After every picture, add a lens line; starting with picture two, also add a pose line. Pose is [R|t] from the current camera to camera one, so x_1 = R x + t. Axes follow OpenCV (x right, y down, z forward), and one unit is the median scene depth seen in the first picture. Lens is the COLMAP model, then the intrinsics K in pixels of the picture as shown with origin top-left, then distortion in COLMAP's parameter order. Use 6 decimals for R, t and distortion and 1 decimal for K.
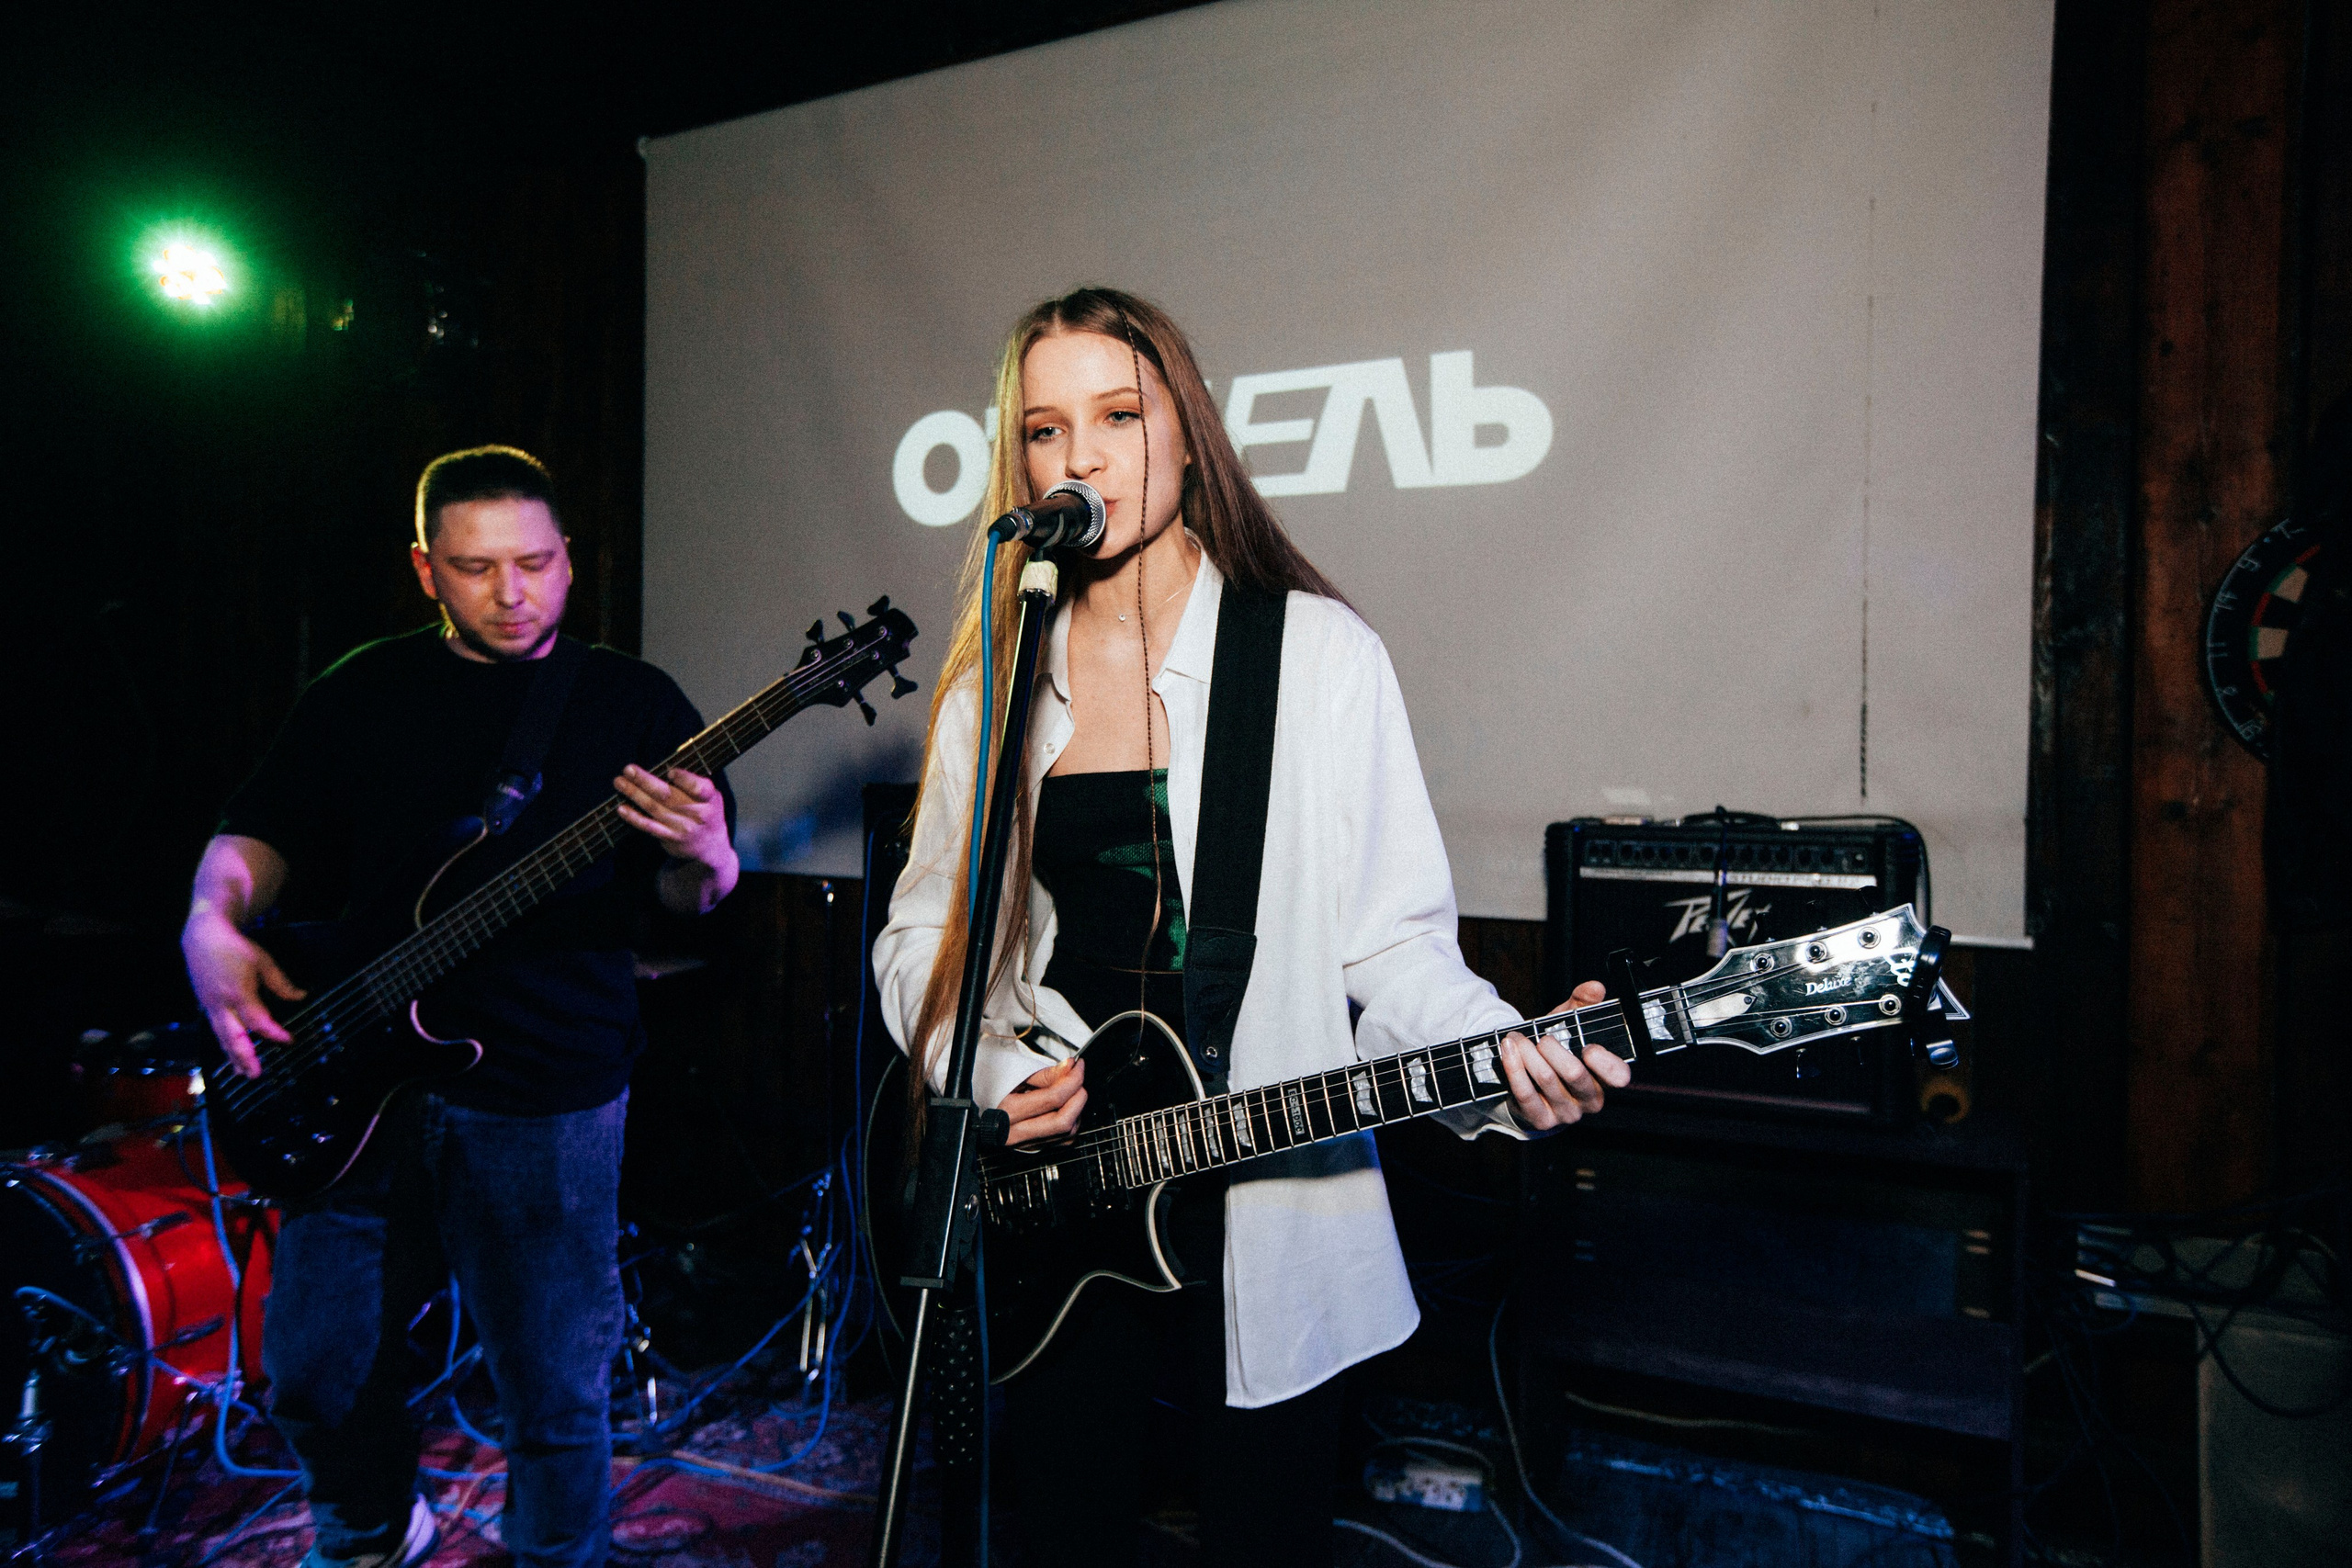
lens RADIAL K [[1482.4, 0, 1168.6], [0, 1482.4, 778.7], [0, 0, 1]] dist [-0.010843, 0.017945]
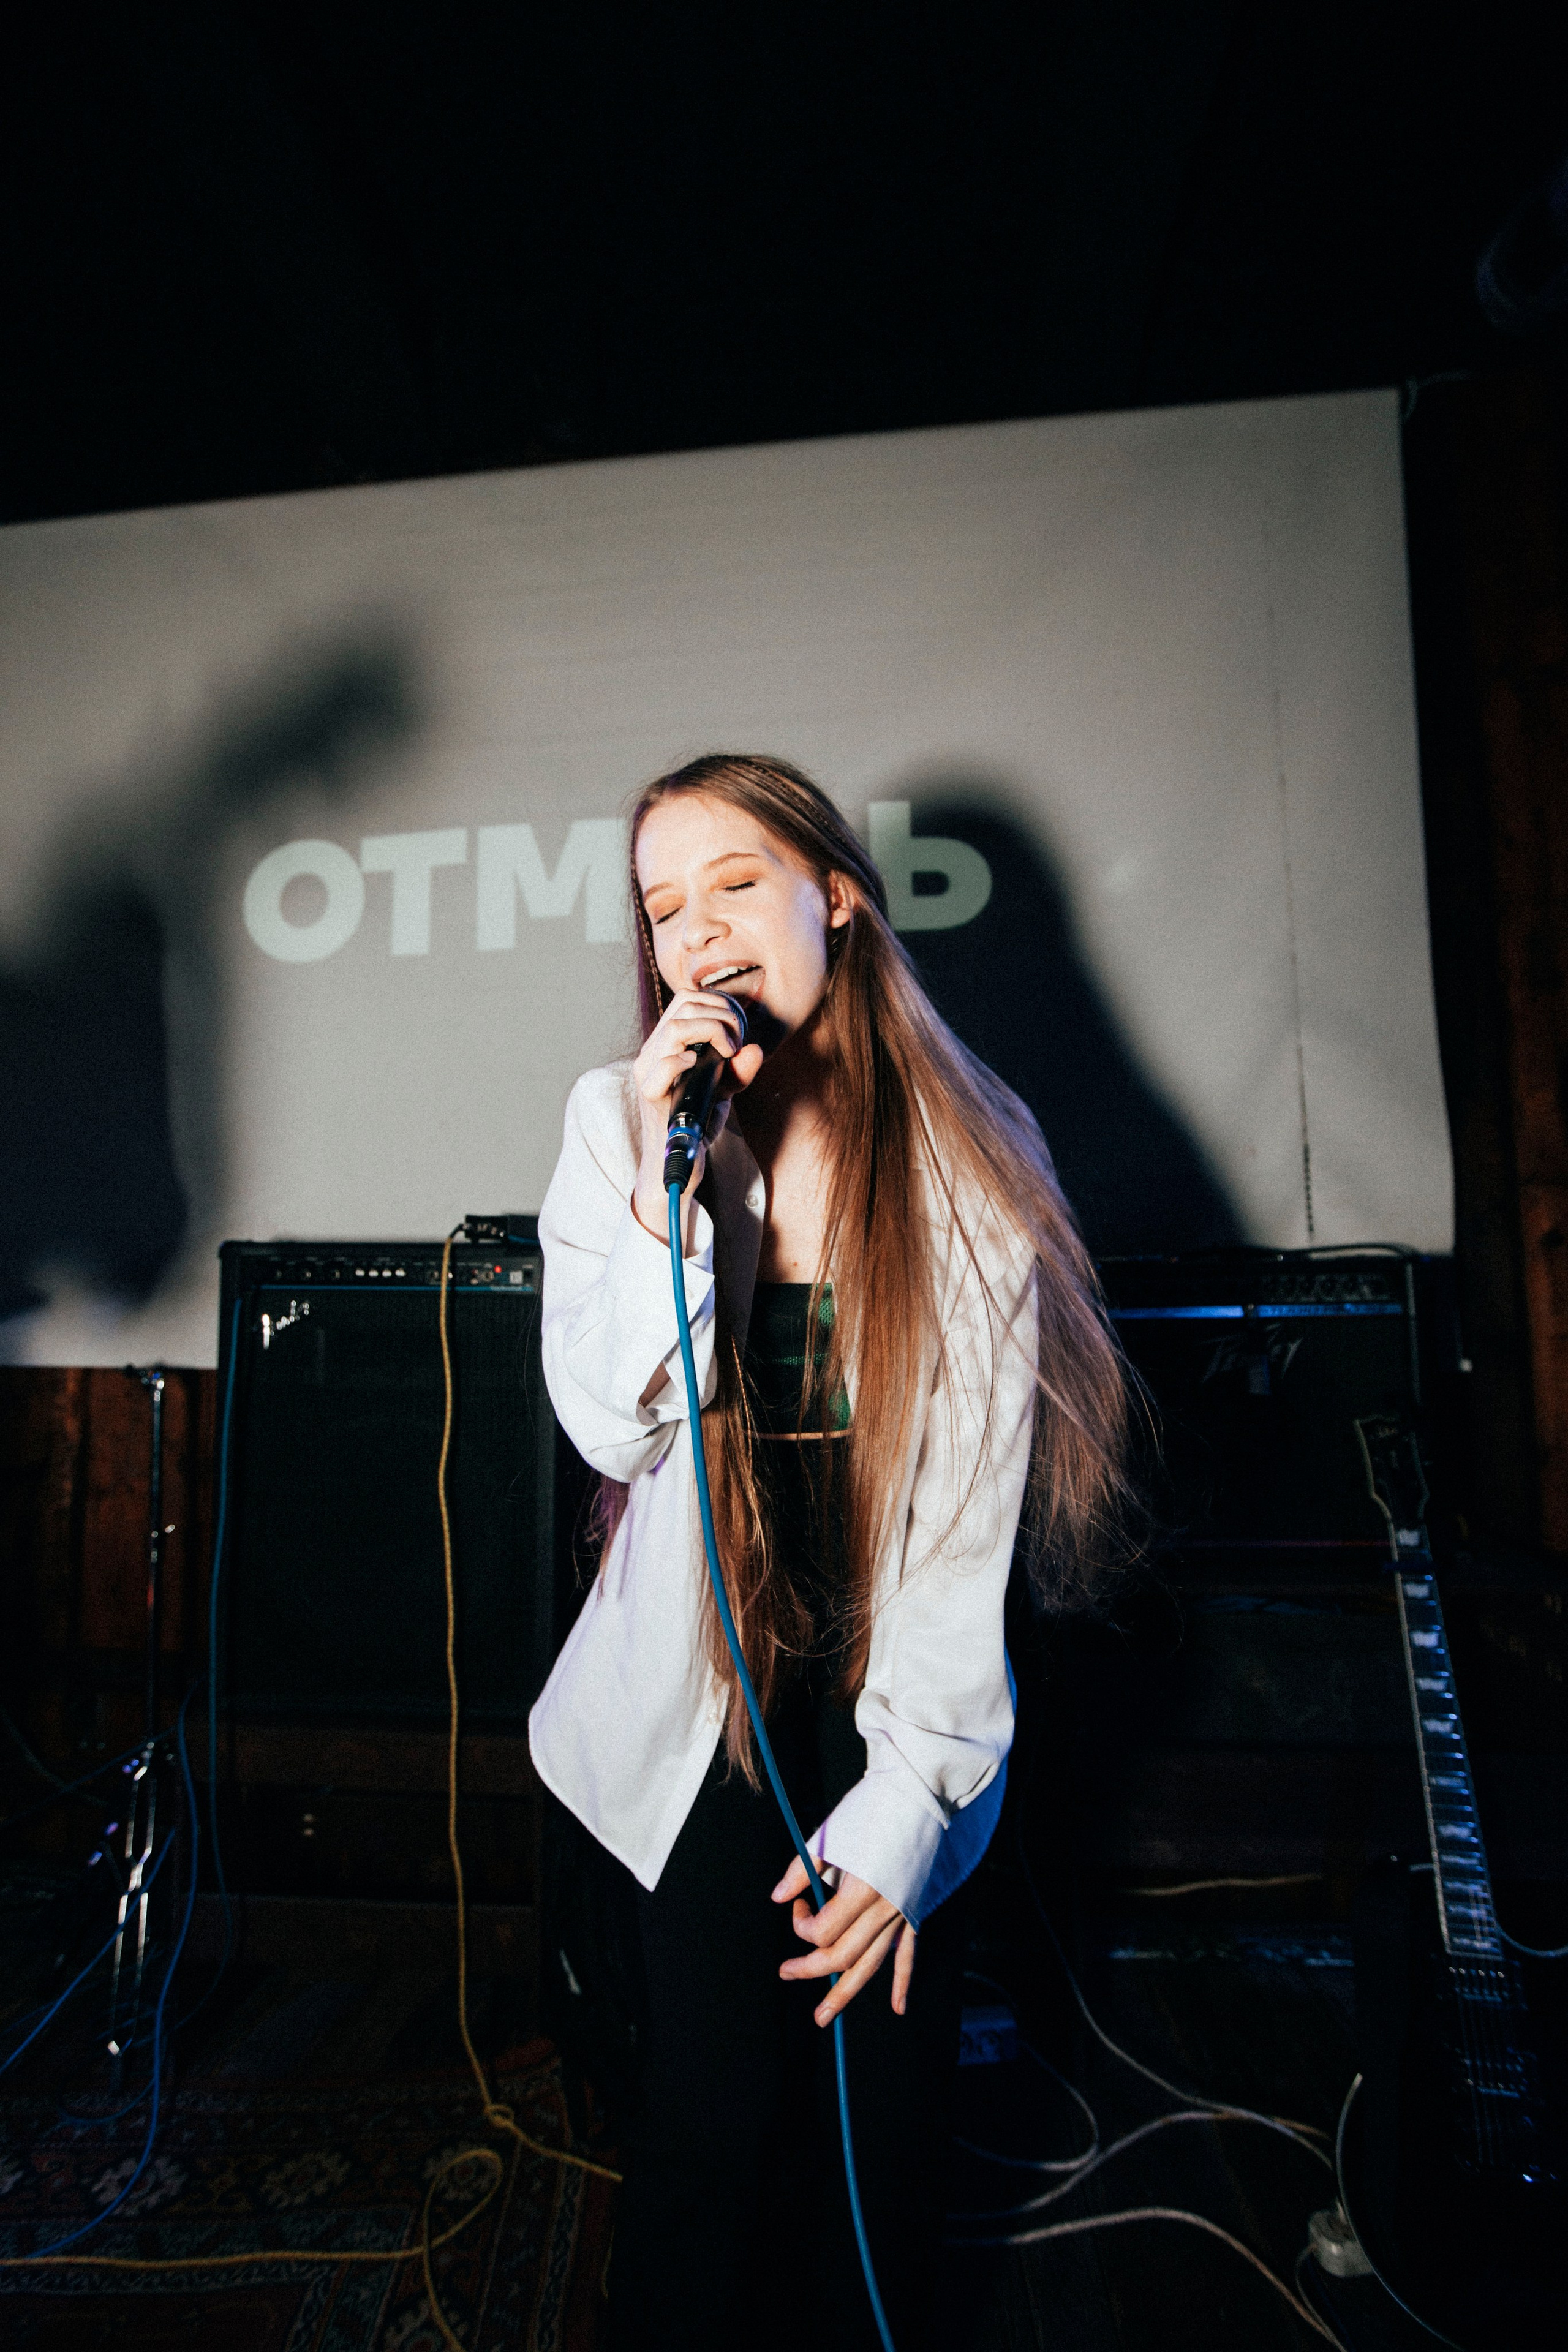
lens RADIAL K [[1161.1, 0, 792.0], [0, 1161.1, 1161.4], [0, 0, 1]] dist [-0.033614, 0.007306]
pose [[0.937900, 0.009294, 0.346782, -0.152102], [0.030089, 0.993694, -0.108010, 0.038414], [-0.345599, 0.111737, 0.931706, 0.363777]]
